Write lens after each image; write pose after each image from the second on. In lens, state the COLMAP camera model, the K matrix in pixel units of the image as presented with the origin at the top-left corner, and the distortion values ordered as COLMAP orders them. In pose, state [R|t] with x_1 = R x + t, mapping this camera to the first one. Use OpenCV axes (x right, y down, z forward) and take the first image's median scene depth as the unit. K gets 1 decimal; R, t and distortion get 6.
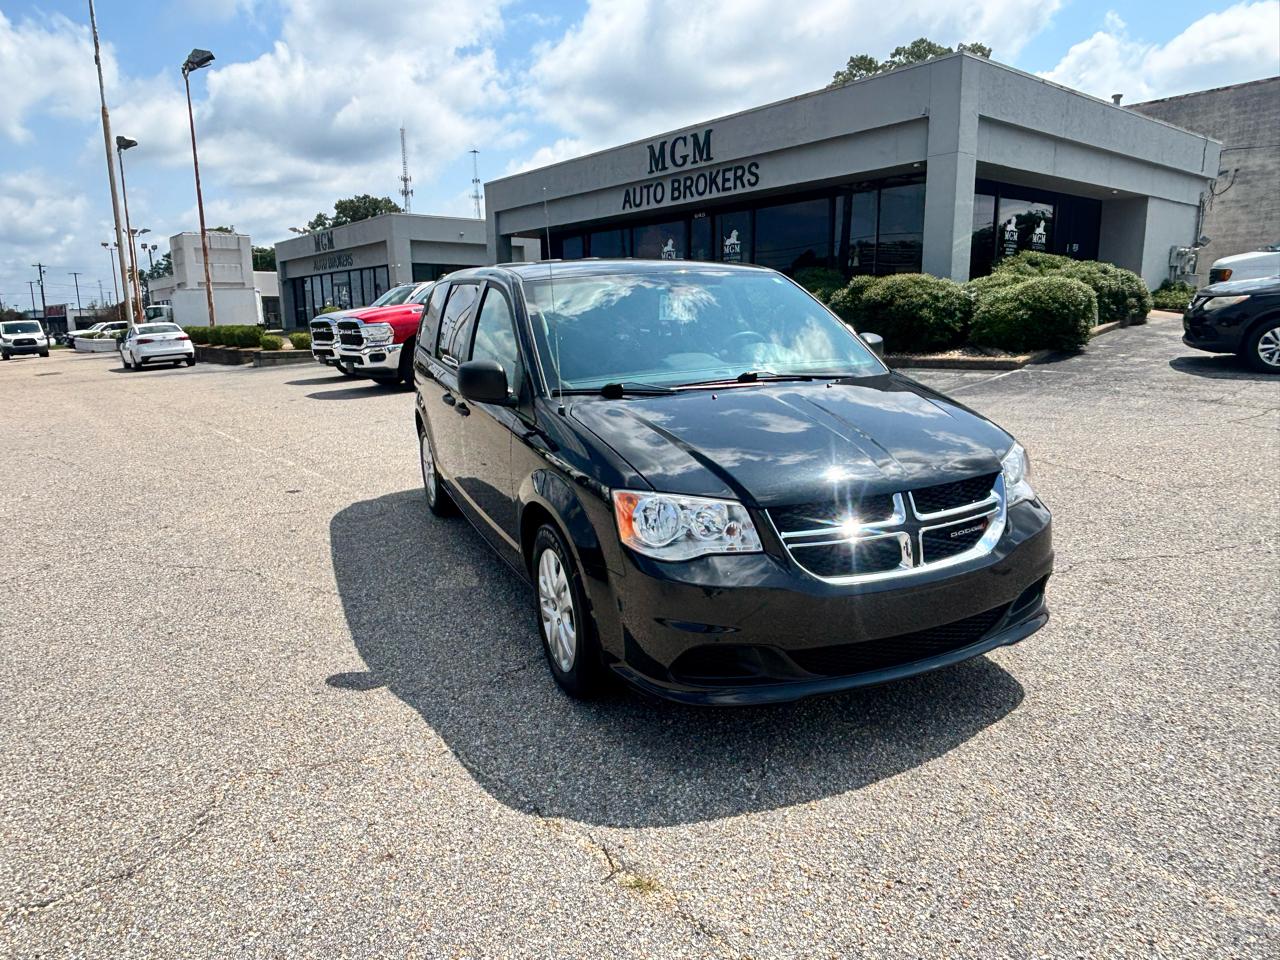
lens RADIAL K [[820.3, 0, 631.3], [0, 820.3, 474.5], [0, 0, 1]] dist [0.011473, -0.019279]
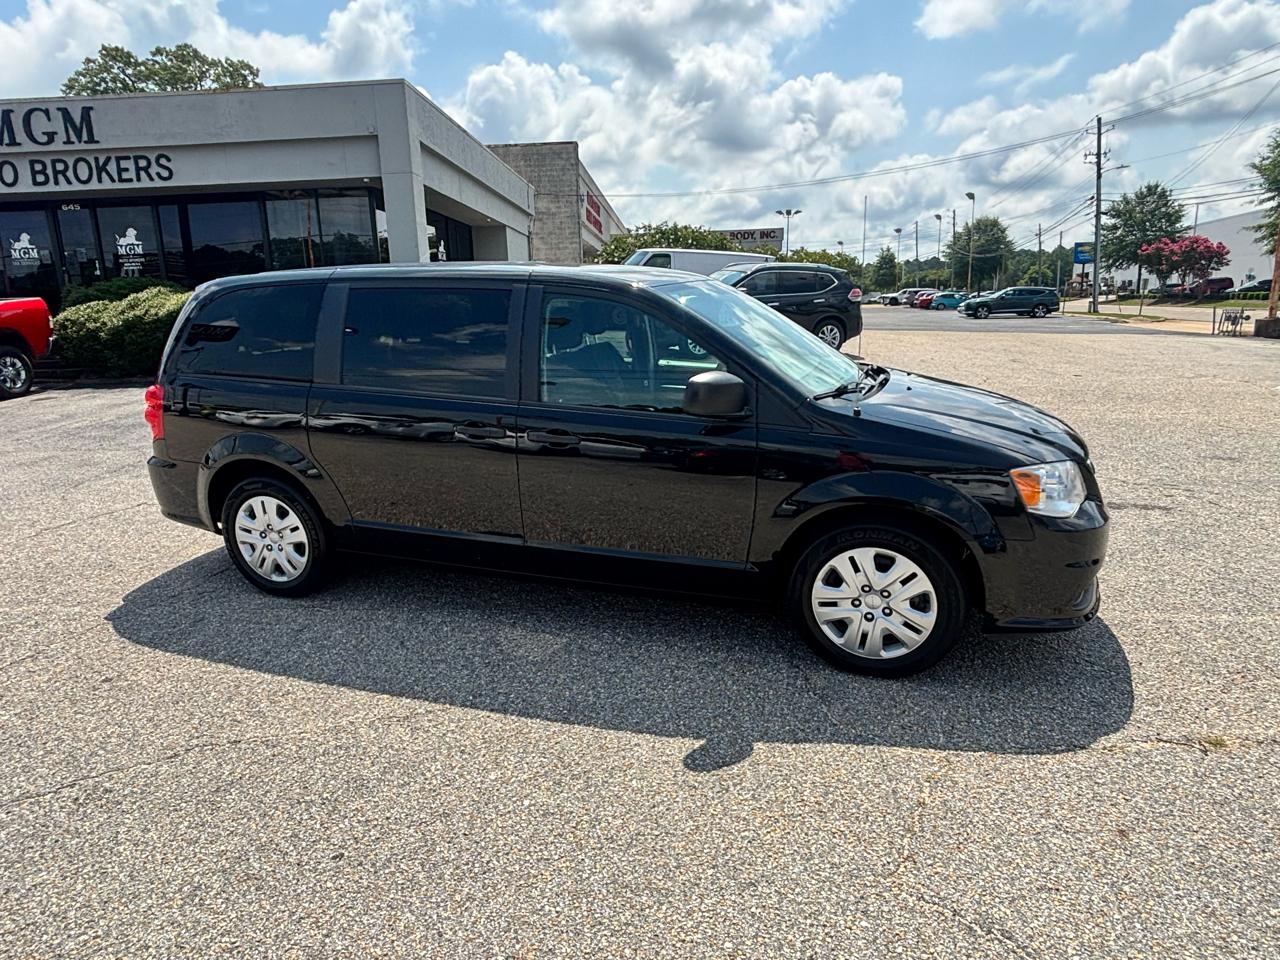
lens RADIAL K [[769.8, 0, 633.1], [0, 769.8, 474.5], [0, 0, 1]] dist [-0.010844, 0.004507]
pose [[0.666501, -0.159869, 0.728161, -0.166669], [0.157858, 0.984853, 0.071736, -0.019607], [-0.728600, 0.067134, 0.681642, 0.092285]]
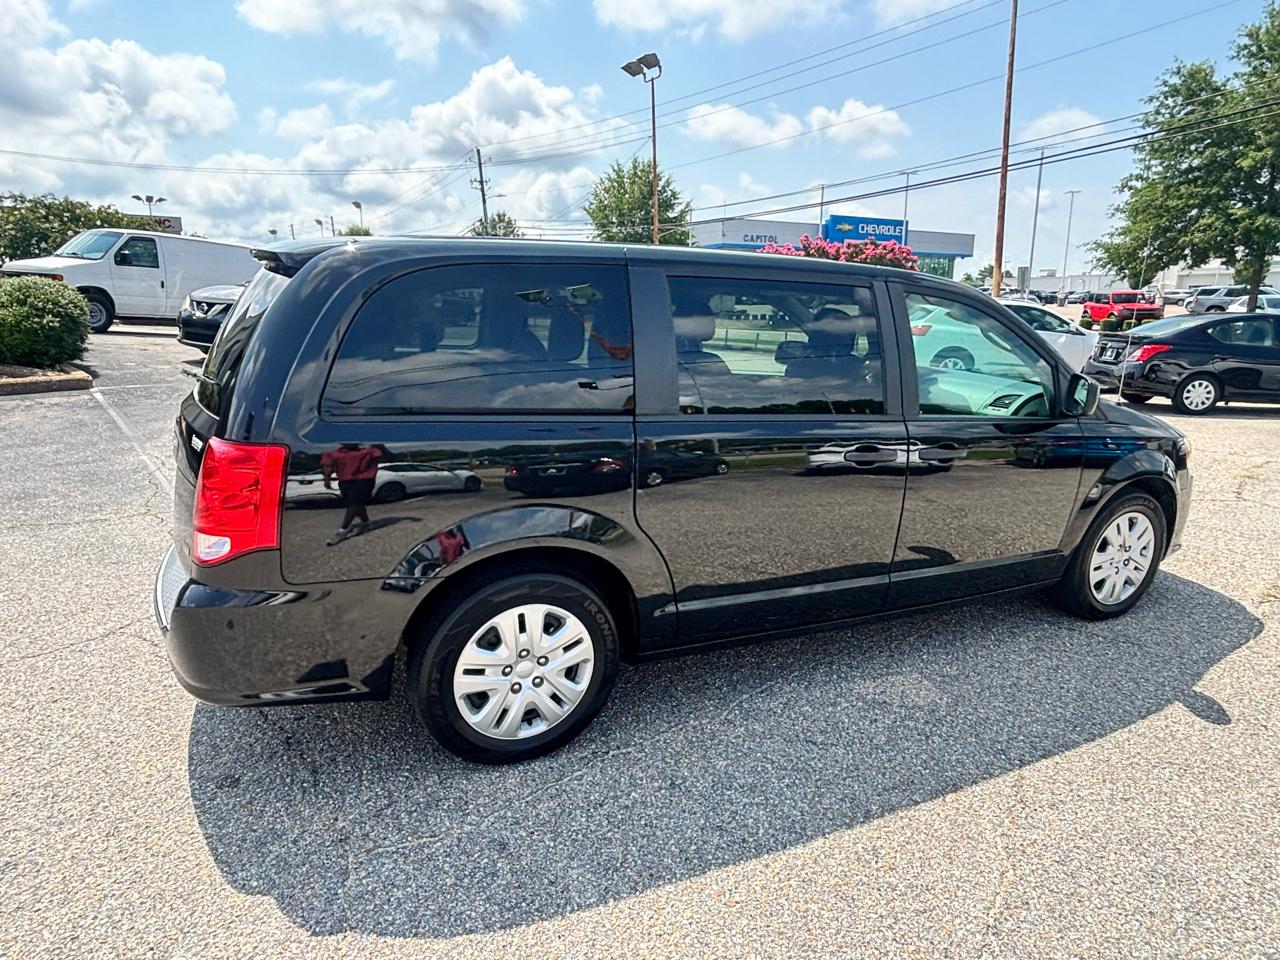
lens RADIAL K [[769.8, 0, 634.2], [0, 769.8, 481.7], [0, 0, 1]] dist [-0.010844, 0.004507]
pose [[-0.046072, -0.206968, 0.977262, -0.204816], [0.188297, 0.958965, 0.211970, -0.059366], [-0.981031, 0.193781, -0.005210, 0.294335]]
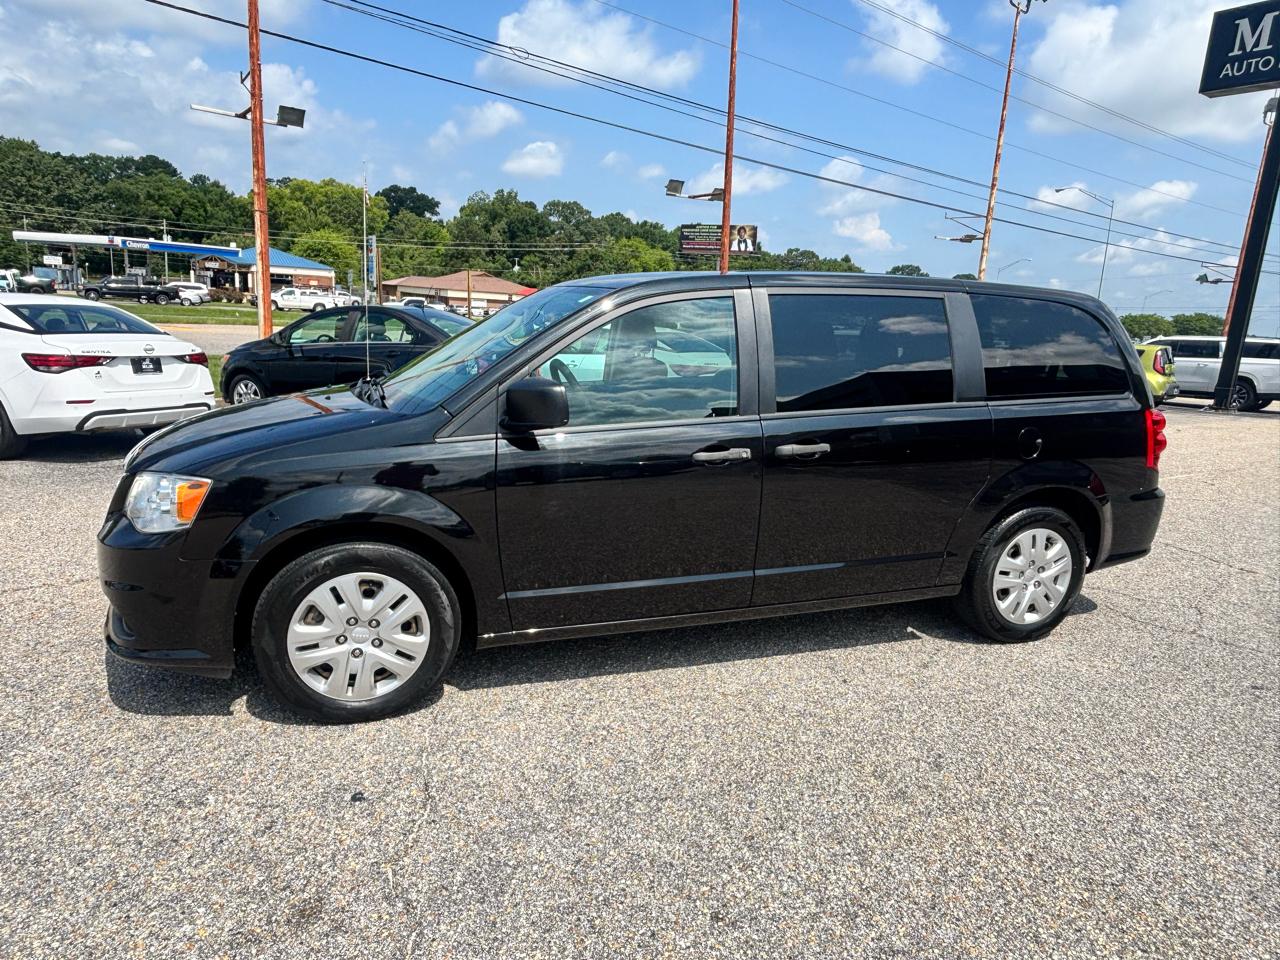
lens RADIAL K [[820.3, 0, 634.5], [0, 820.3, 487.6], [0, 0, 1]] dist [0.011473, -0.019279]
pose [[-0.060286, 0.236726, -0.969704, 0.218642], [-0.247928, 0.937477, 0.244272, -0.061675], [0.966901, 0.255143, 0.002175, 0.249448]]
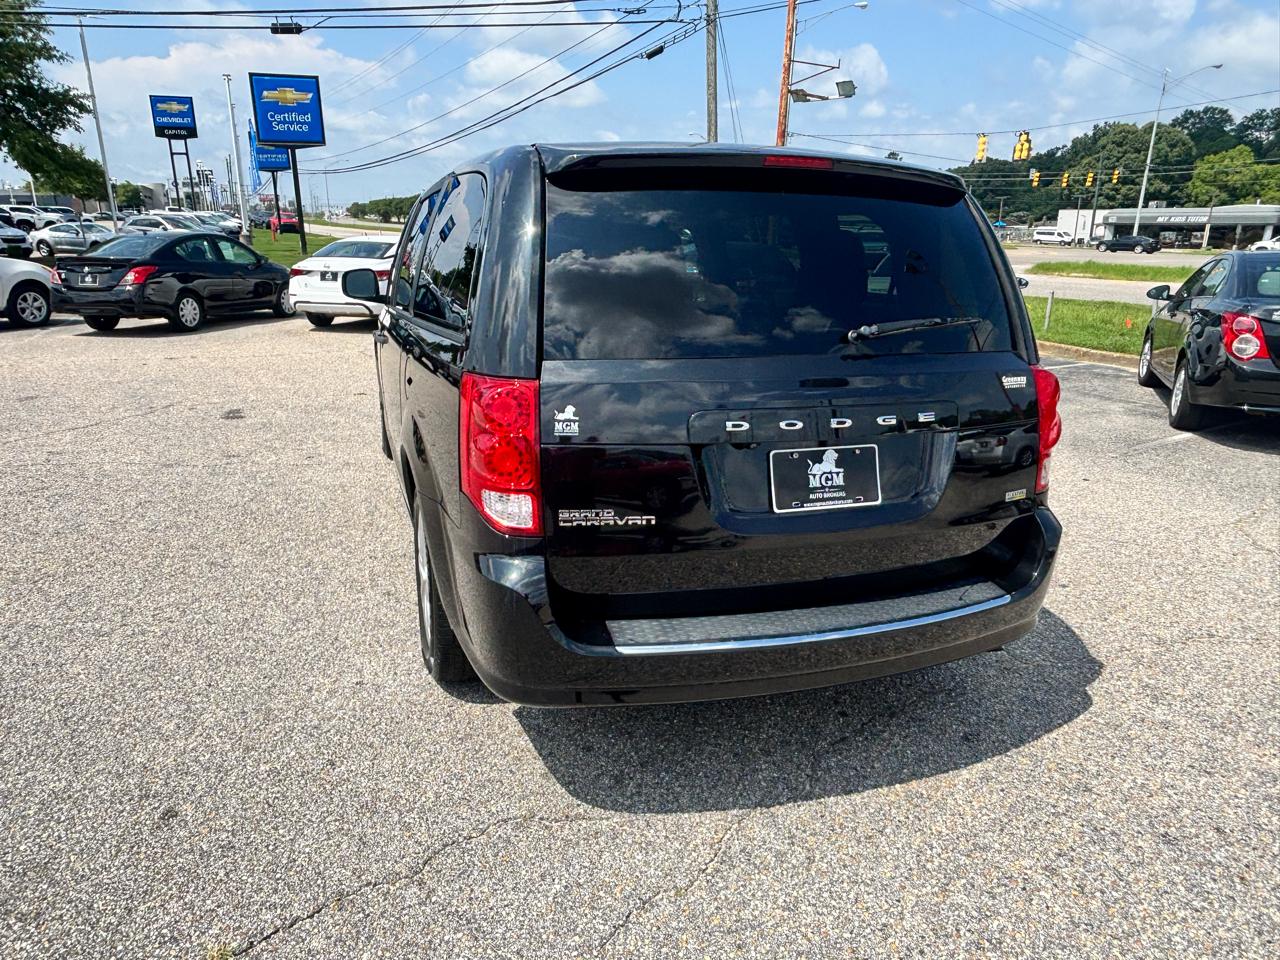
lens RADIAL K [[818.0, 0, 631.1], [0, 818.0, 476.0], [0, 0, 1]] dist [-0.007553, -0.000749]
pose [[-0.997264, -0.003418, 0.073845, -0.036579], [0.031706, 0.882610, 0.469035, -0.098330], [-0.066779, 0.470093, -0.880087, 0.474973]]
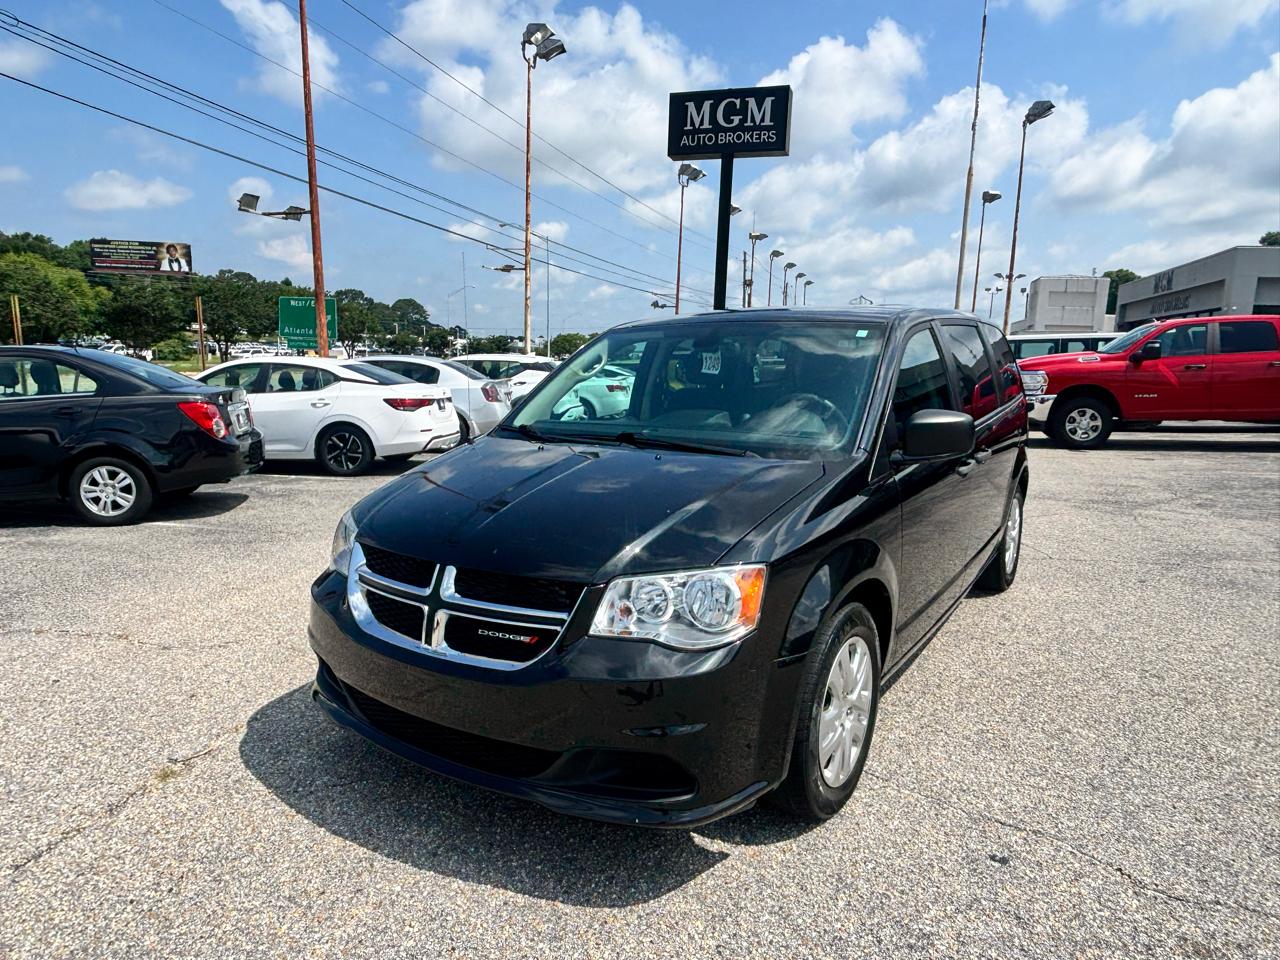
lens RADIAL K [[820.3, 0, 633.5], [0, 820.3, 480.8], [0, 0, 1]] dist [0.011473, -0.019279]
pose [[0.551377, 0.167653, -0.817237, 0.165421], [-0.201816, 0.977309, 0.064329, -0.023964], [0.809477, 0.129462, 0.572701, 0.089870]]
